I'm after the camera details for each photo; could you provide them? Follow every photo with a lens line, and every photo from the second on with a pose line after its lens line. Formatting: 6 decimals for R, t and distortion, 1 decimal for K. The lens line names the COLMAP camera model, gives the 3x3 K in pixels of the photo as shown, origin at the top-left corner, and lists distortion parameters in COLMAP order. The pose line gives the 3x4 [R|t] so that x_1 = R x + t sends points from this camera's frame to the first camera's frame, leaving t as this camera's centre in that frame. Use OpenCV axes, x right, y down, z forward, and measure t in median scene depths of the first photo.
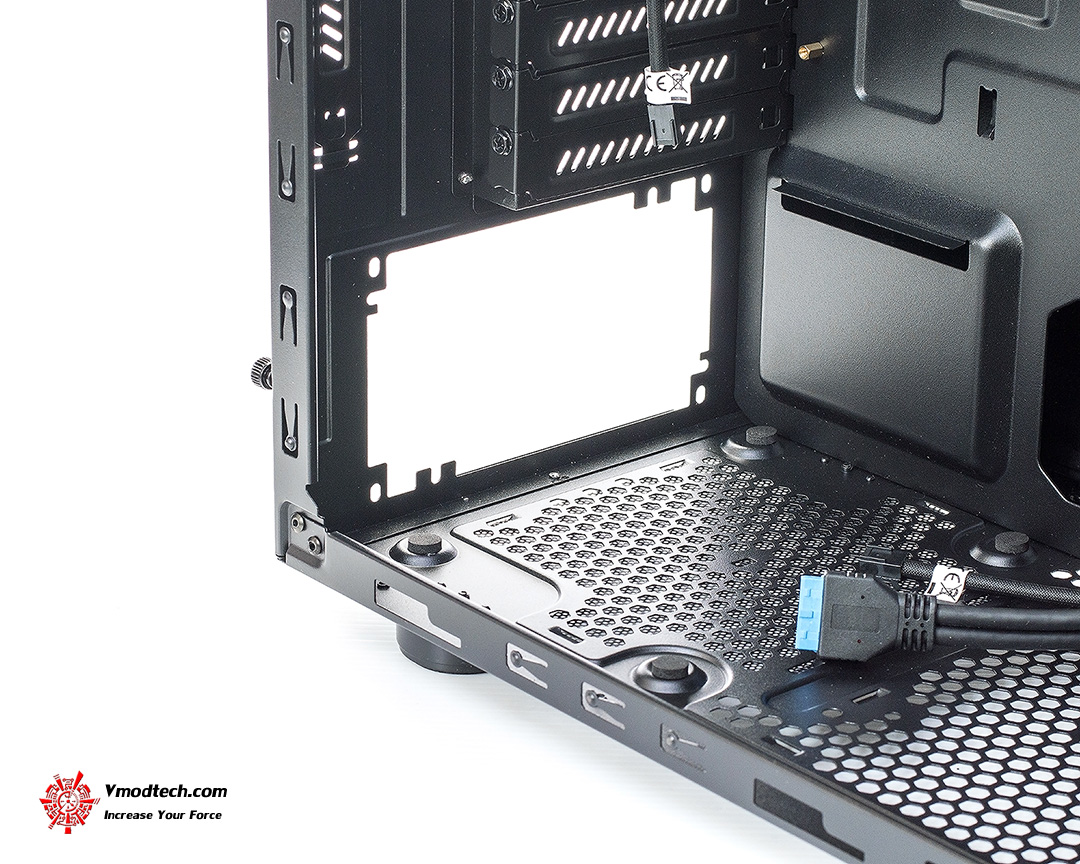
lens RADIAL K [[3272.2, 0, 540.0], [0, 3272.2, 432.0], [0, 0, 1]] dist [-0.093387, 0.529141]
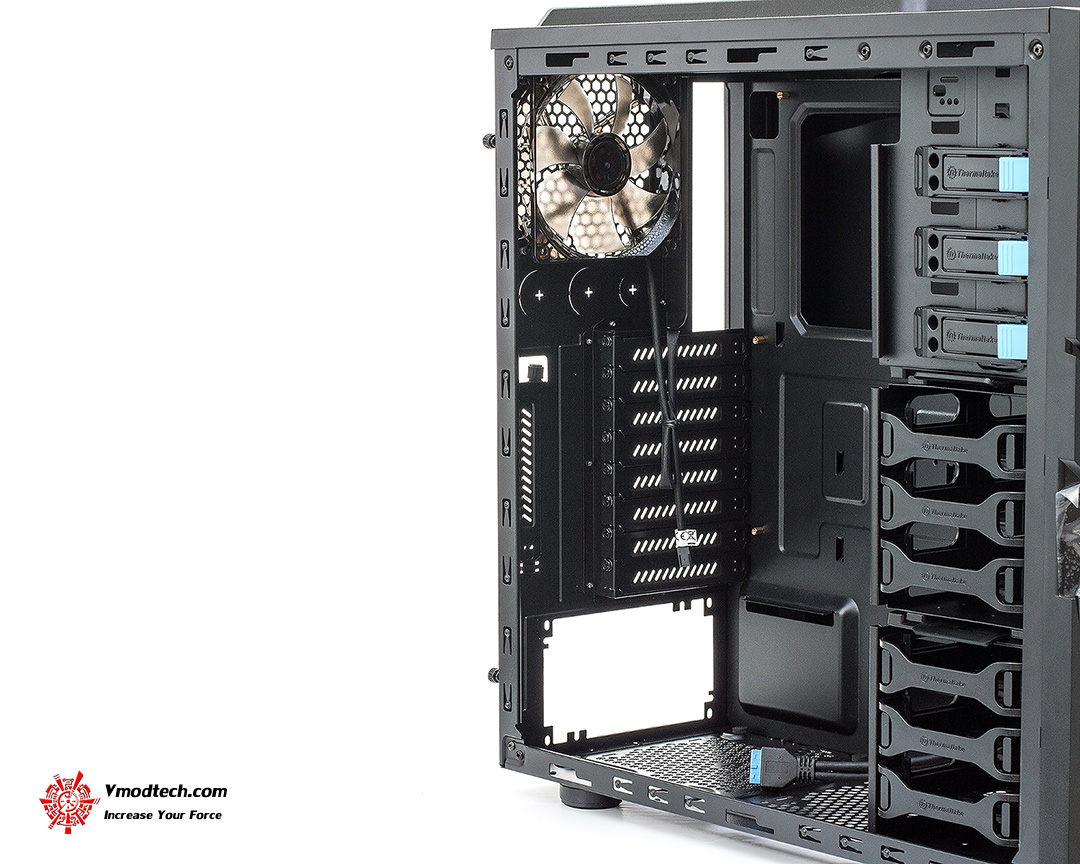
lens RADIAL K [[2938.5, 0, 540.0], [0, 2938.5, 432.0], [0, 0, 1]] dist [-0.508367, -0.206841]
pose [[0.999412, -0.017431, -0.029538, 0.002152], [0.008847, 0.963098, -0.269007, 0.329776], [0.033137, 0.268588, 0.962685, -0.820928]]
